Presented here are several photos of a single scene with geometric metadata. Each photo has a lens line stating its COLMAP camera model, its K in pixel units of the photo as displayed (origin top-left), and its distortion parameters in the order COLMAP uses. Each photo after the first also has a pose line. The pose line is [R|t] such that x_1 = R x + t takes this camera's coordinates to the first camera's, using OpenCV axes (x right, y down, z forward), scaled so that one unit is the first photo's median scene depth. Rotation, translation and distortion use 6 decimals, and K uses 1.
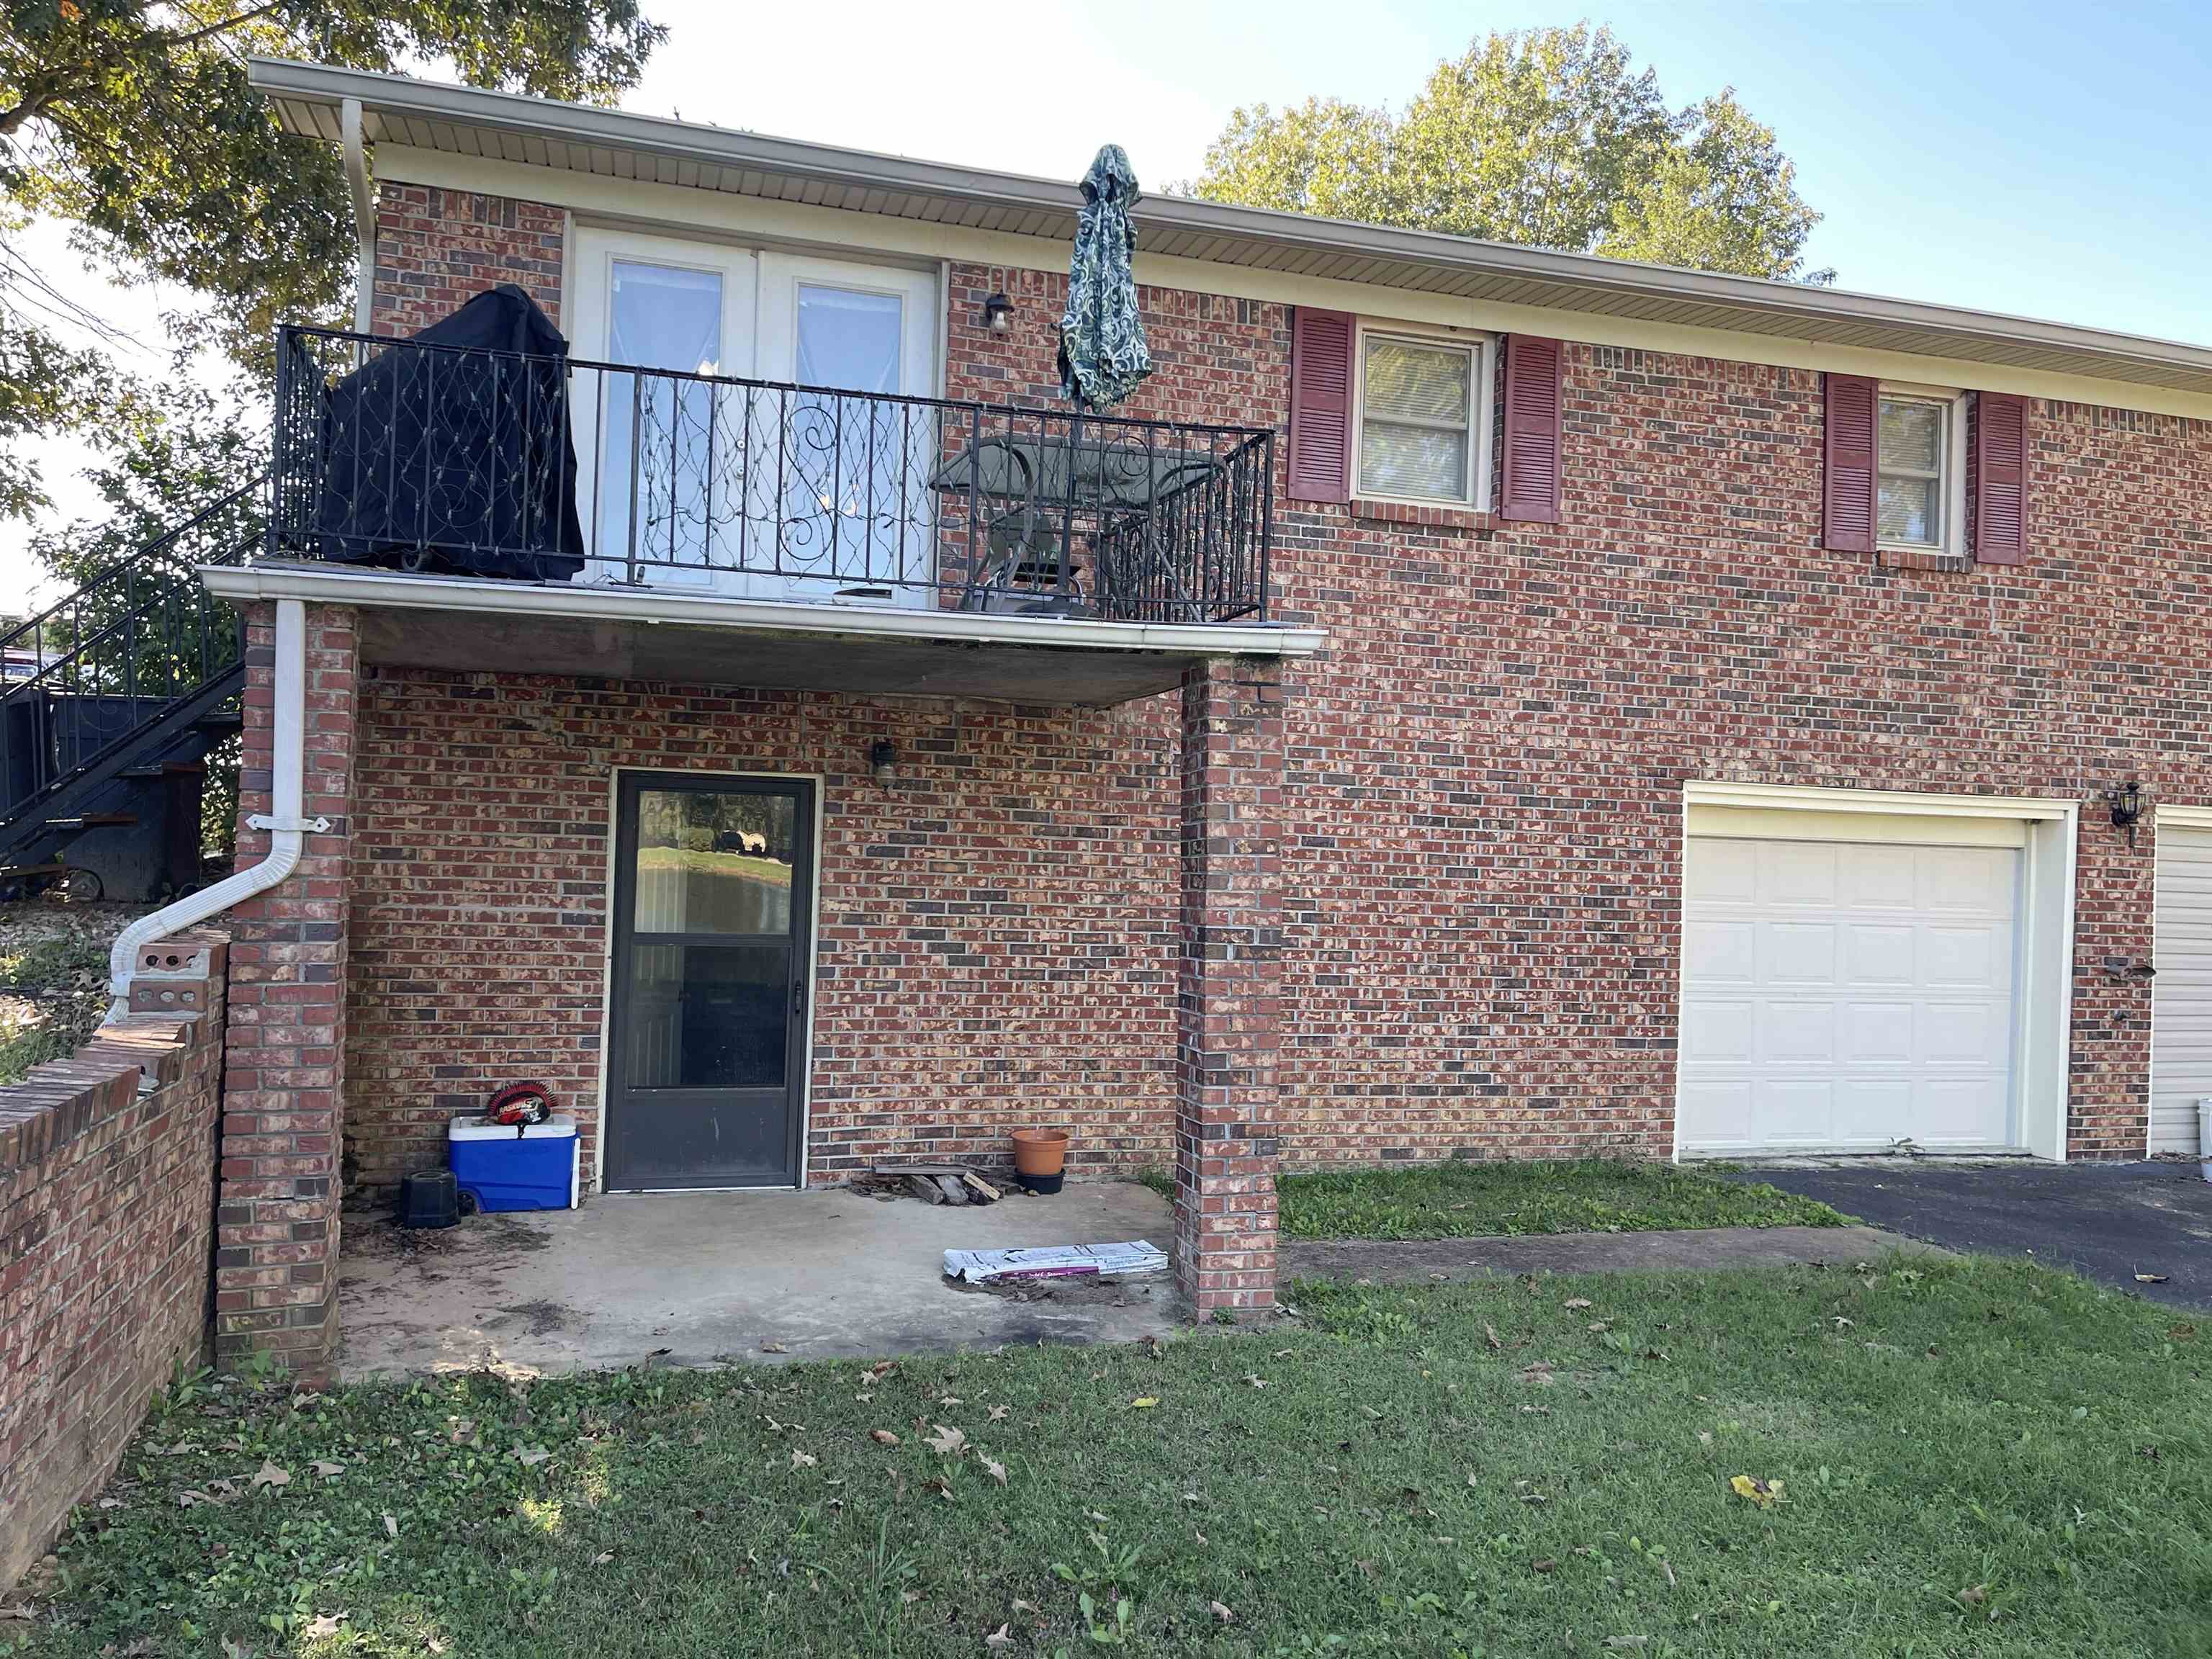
lens RADIAL K [[1665.0, 0, 1108.8], [0, 1665.0, 821.5], [0, 0, 1]] dist [0.087404, -0.127463]
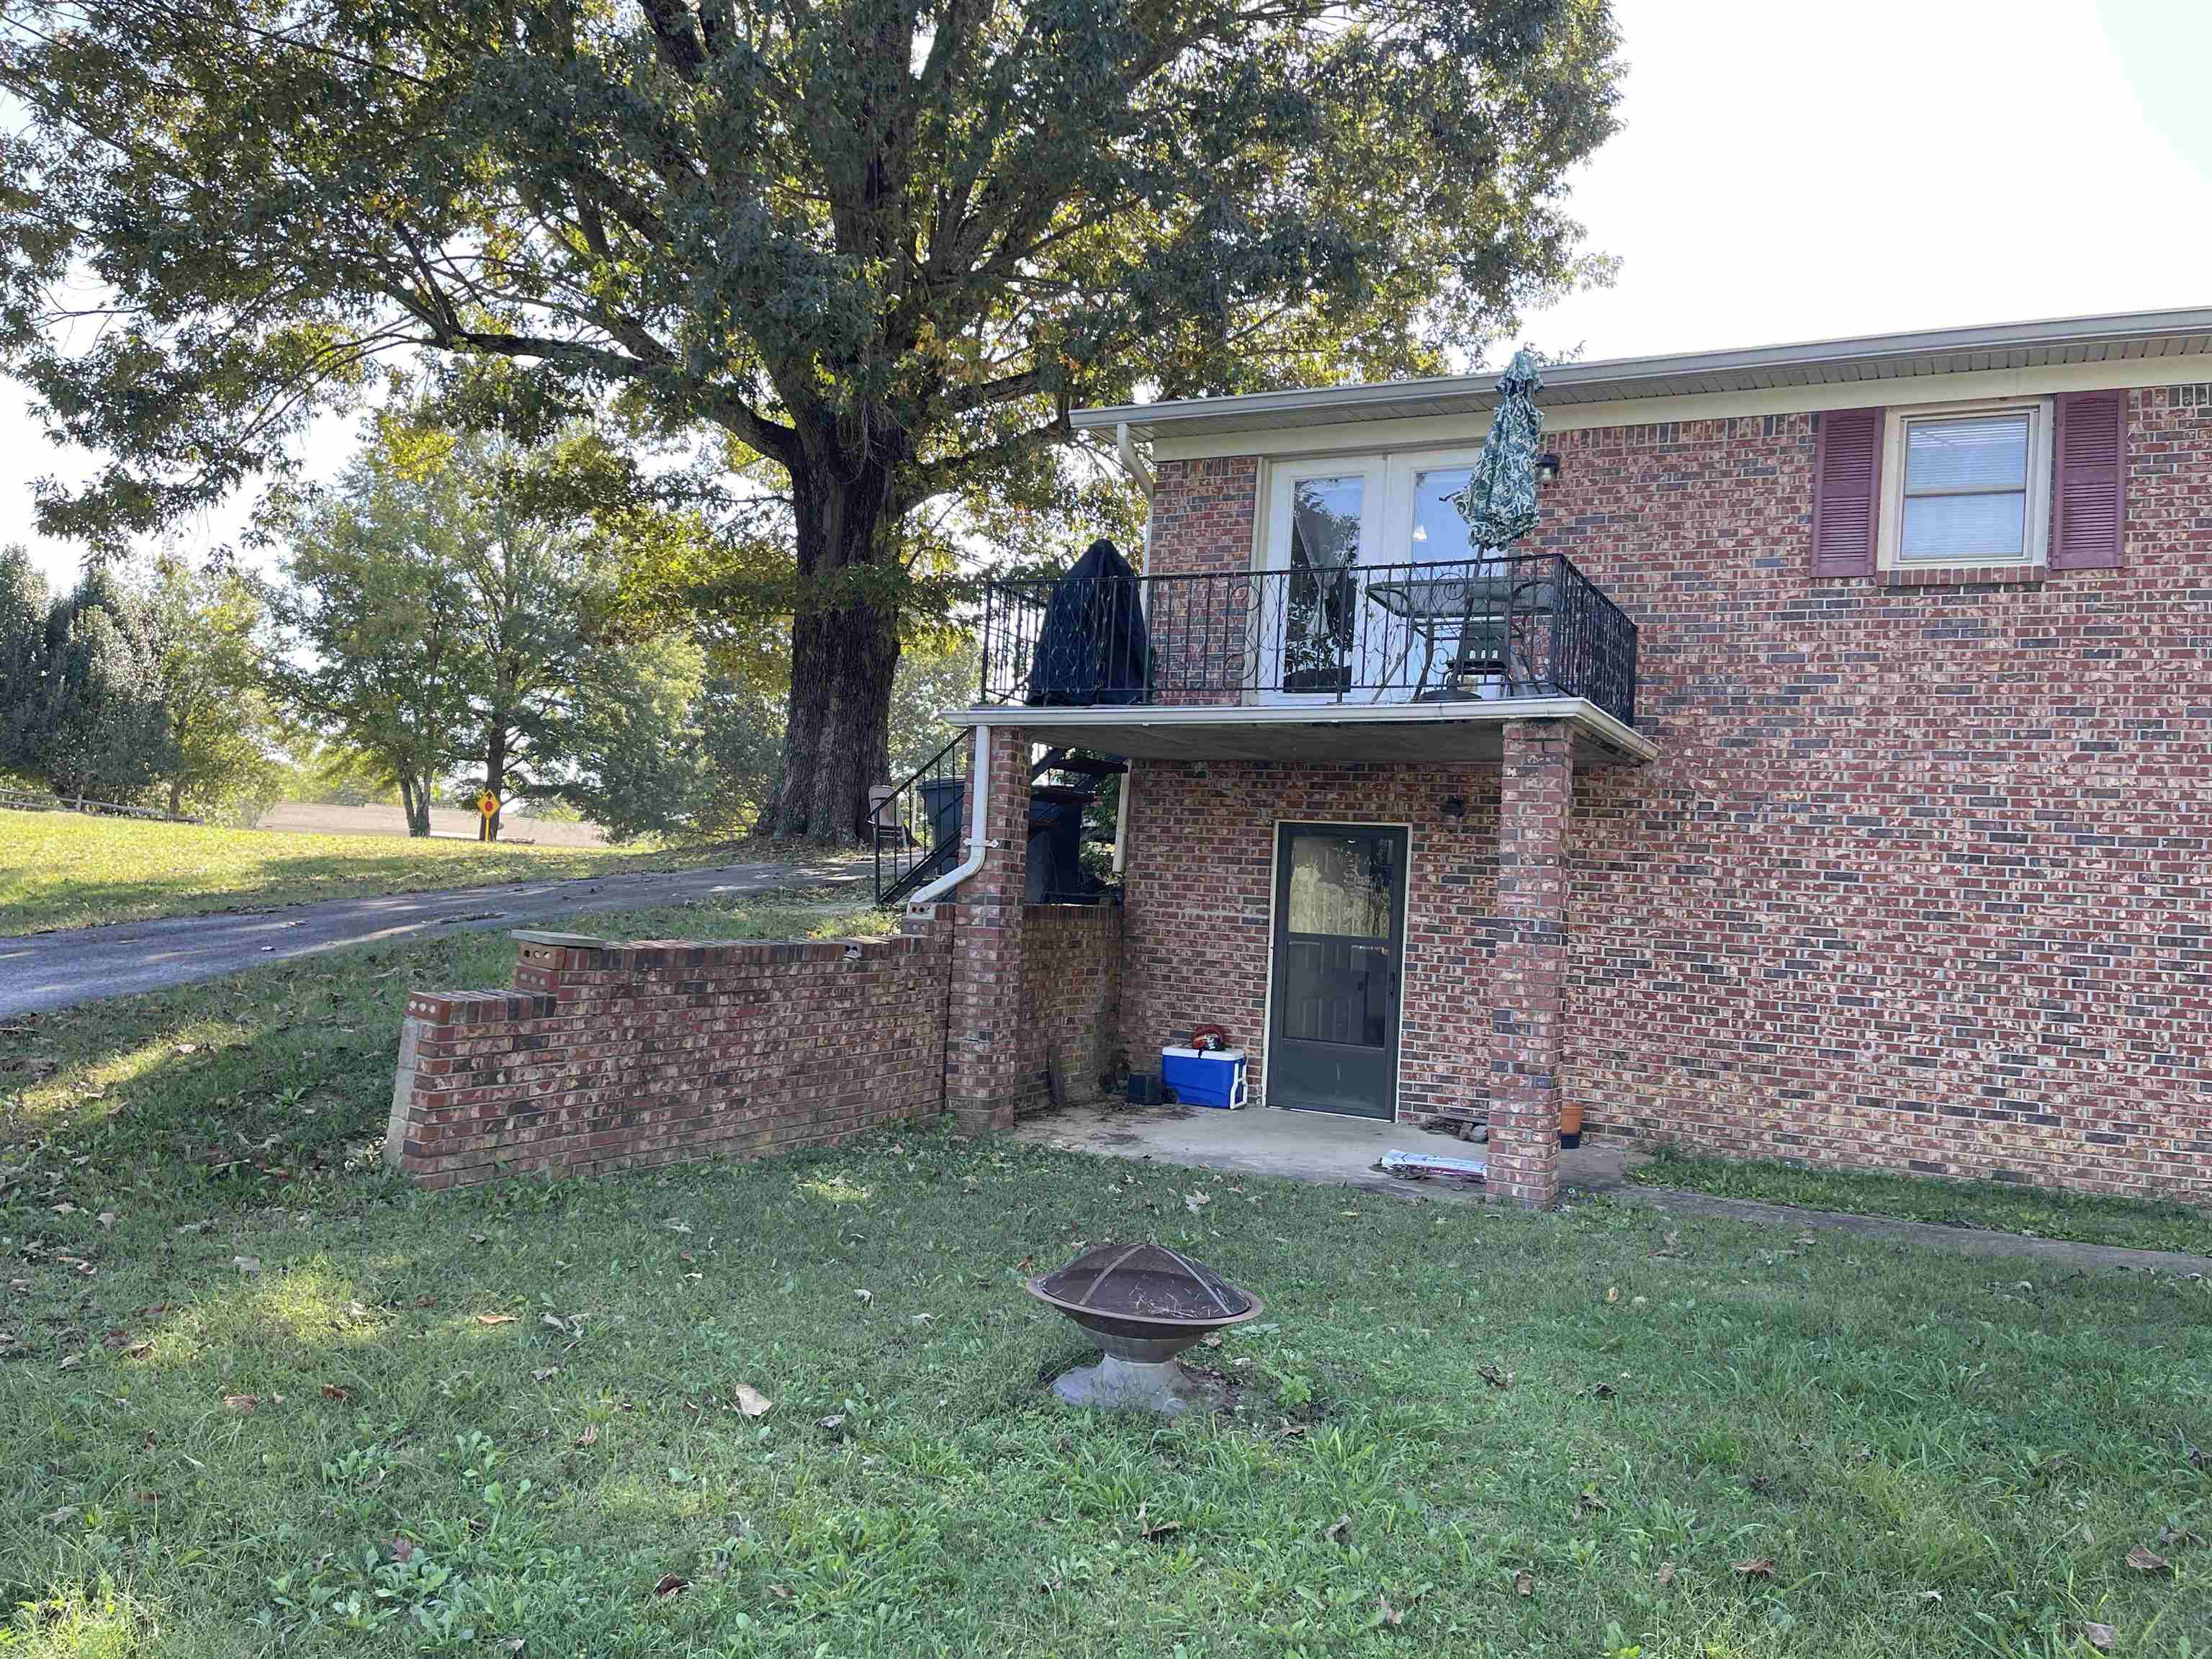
lens RADIAL K [[1673.0, 0, 1072.3], [0, 1673.0, 830.3], [0, 0, 1]] dist [0.038526, -0.067544]
pose [[0.721209, -0.018404, -0.692473, 0.532216], [-0.019342, 0.998722, -0.046687, 0.043351], [0.692448, 0.047065, 0.719931, -0.172501]]
